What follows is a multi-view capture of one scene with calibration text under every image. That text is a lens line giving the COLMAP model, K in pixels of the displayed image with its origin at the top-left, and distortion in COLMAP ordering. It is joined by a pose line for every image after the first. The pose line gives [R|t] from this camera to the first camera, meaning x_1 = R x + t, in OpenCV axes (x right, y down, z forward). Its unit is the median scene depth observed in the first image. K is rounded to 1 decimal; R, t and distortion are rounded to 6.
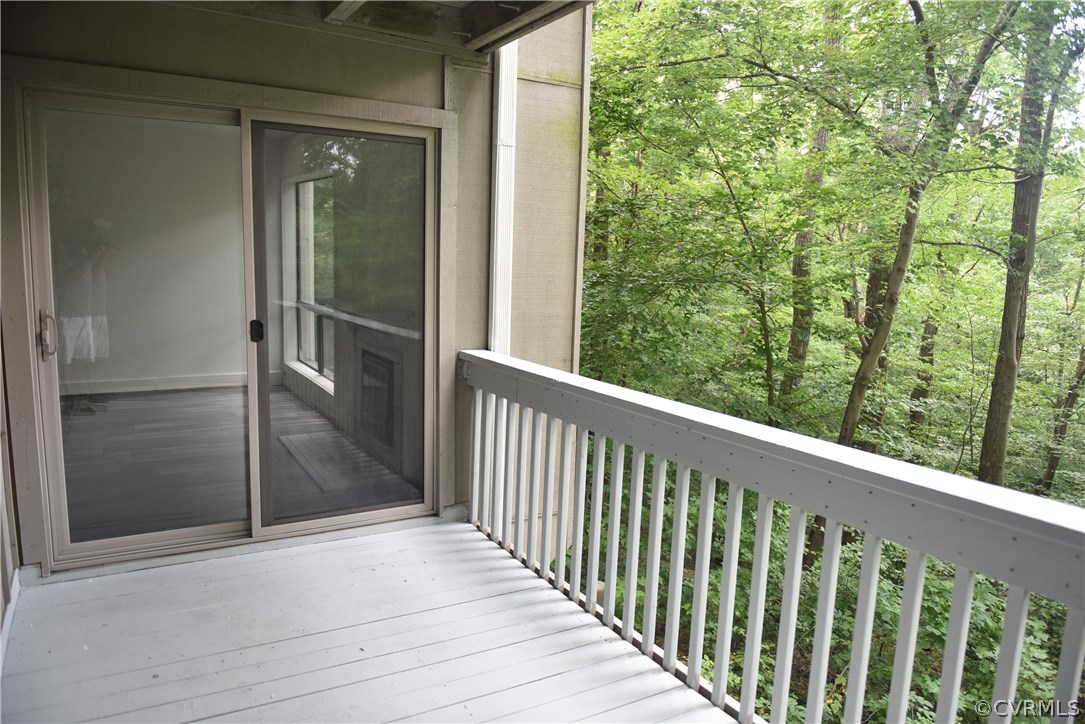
lens RADIAL K [[742.6, 0, 541.5], [0, 742.6, 362.1], [0, 0, 1]] dist [-0.048530, -0.008886]
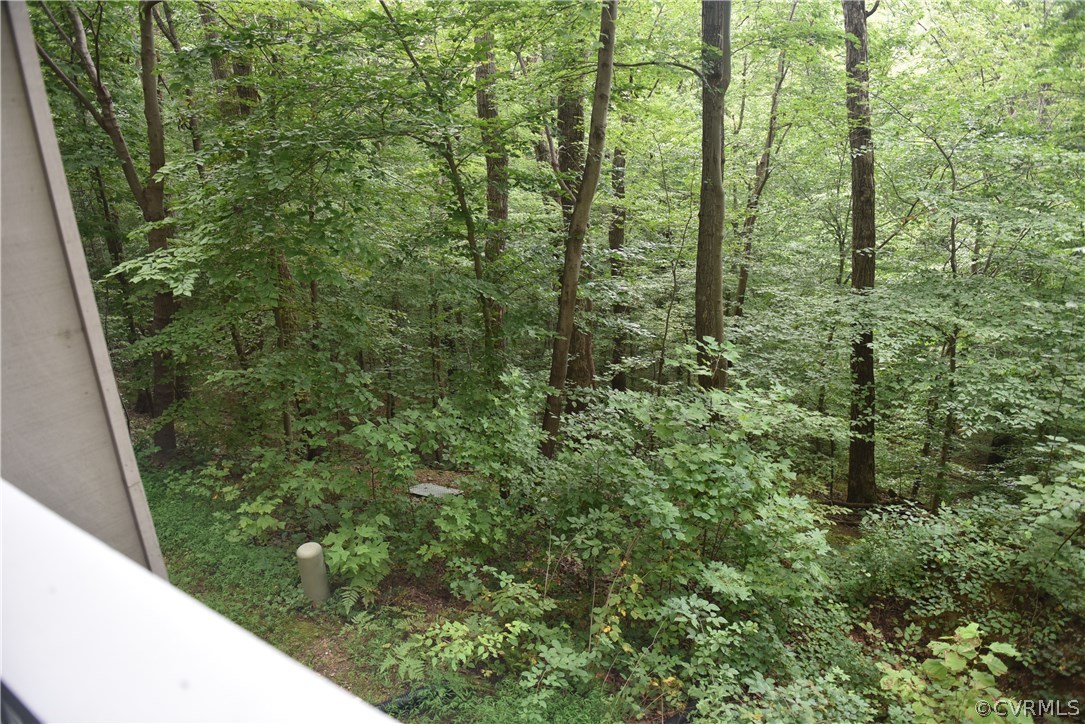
lens RADIAL K [[742.6, 0, 537.4], [0, 742.6, 361.9], [0, 0, 1]] dist [-0.048530, -0.008886]
pose [[0.914699, -0.207745, 0.346653, 0.055039], [0.141347, 0.968040, 0.207170, -0.014428], [-0.378612, -0.140500, 0.914829, 0.179053]]
